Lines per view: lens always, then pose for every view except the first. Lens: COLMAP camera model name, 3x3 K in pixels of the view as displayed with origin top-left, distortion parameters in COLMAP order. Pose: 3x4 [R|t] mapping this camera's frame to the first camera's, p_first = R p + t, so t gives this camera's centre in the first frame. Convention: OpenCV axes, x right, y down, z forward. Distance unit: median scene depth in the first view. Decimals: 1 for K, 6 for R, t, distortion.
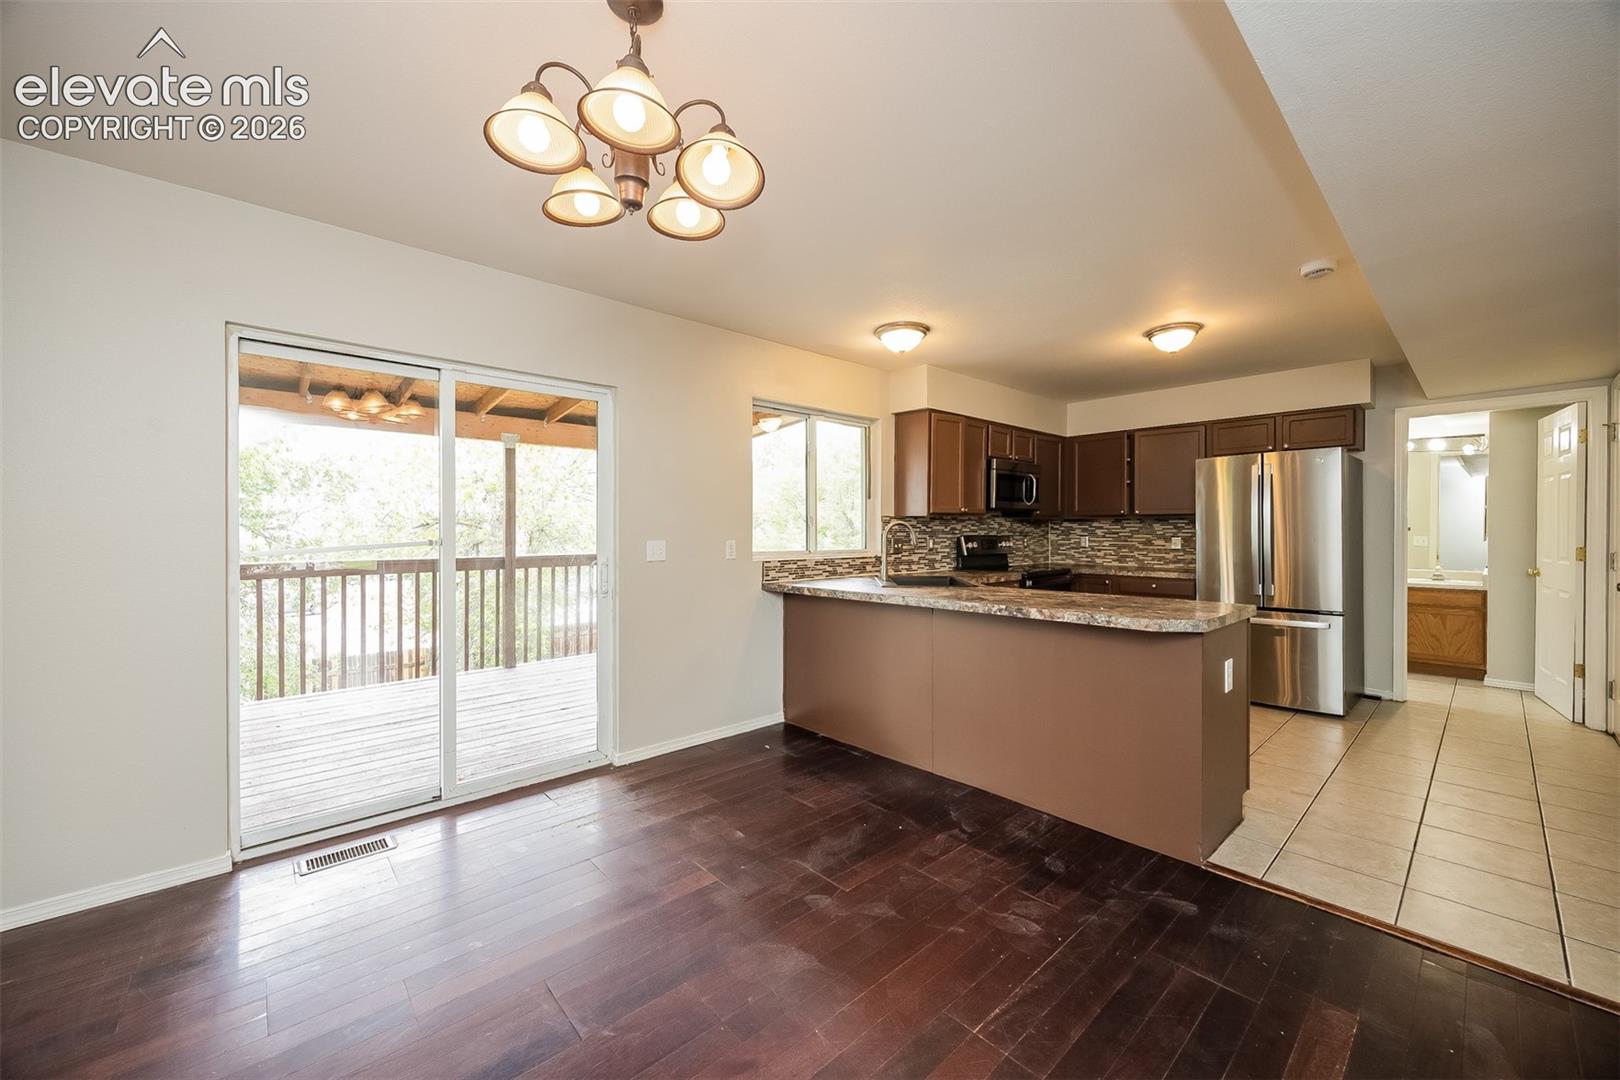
lens RADIAL K [[616.6, 0, 813.8], [0, 616.6, 535.0], [0, 0, 1]] dist [-0.000743, 0.000053]
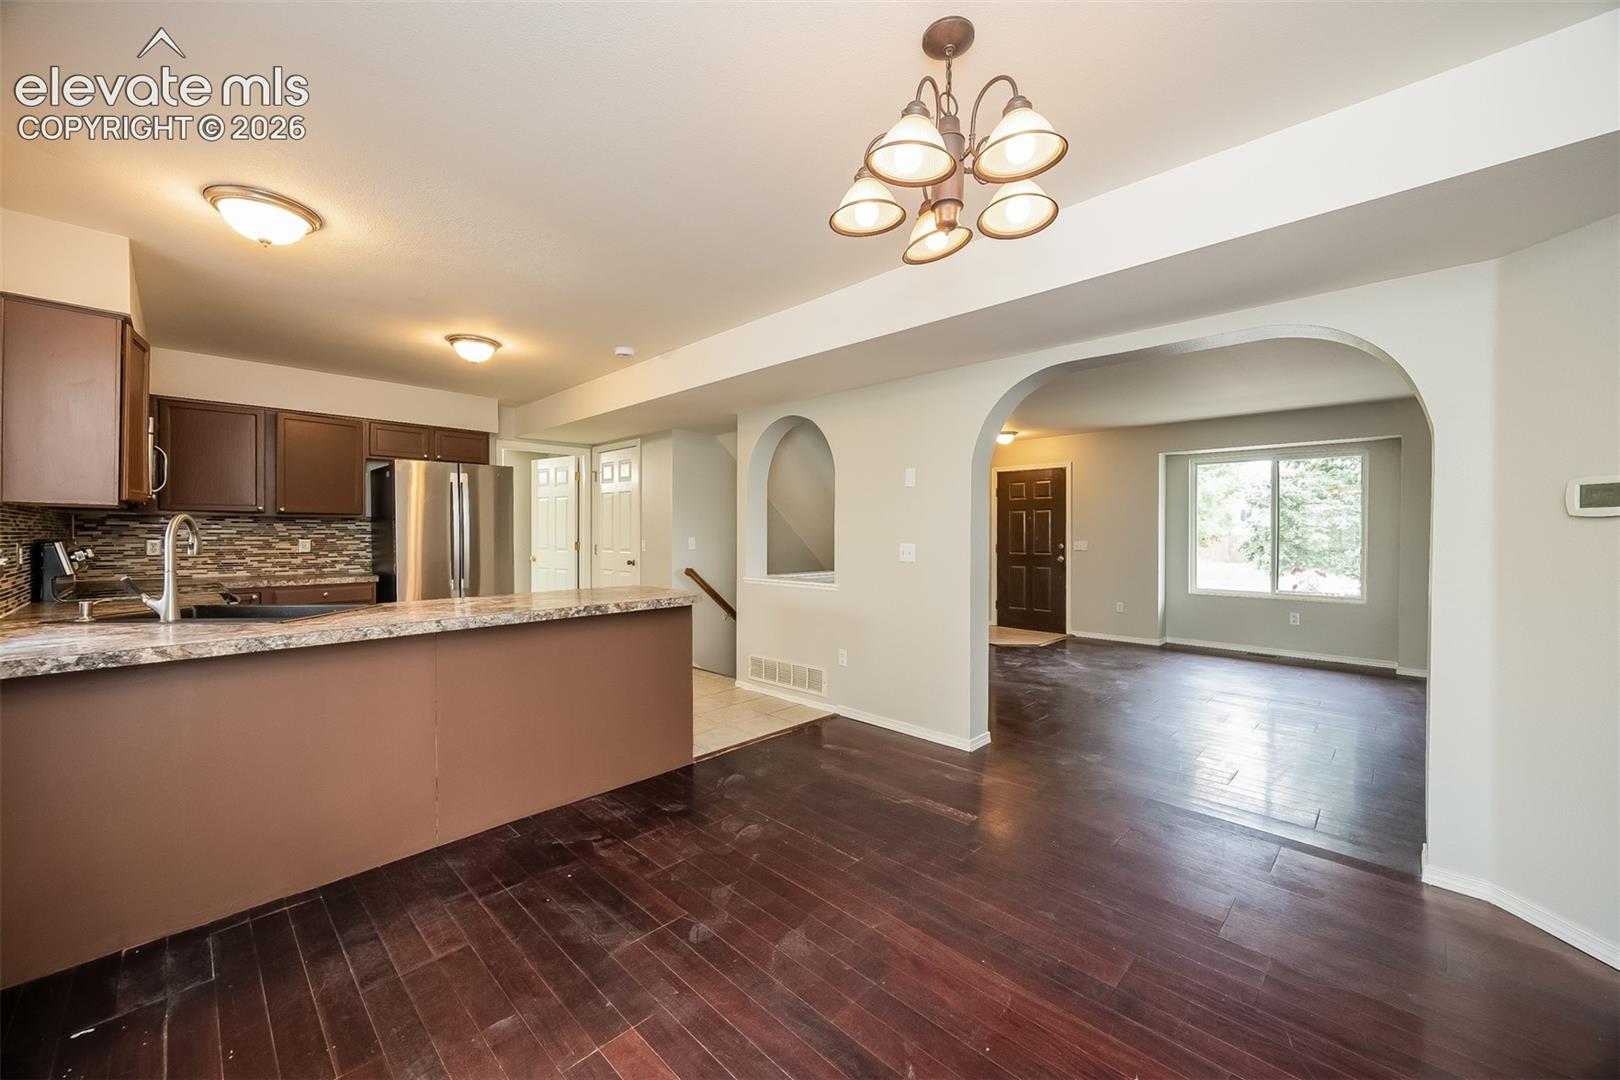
lens RADIAL K [[616.6, 0, 813.8], [0, 616.6, 535.0], [0, 0, 1]] dist [-0.000743, 0.000053]
pose [[-0.064782, -0.003786, 0.997892, -0.662613], [0.005719, 0.999975, 0.004165, -0.003336], [-0.997883, 0.005977, -0.064759, 0.637554]]
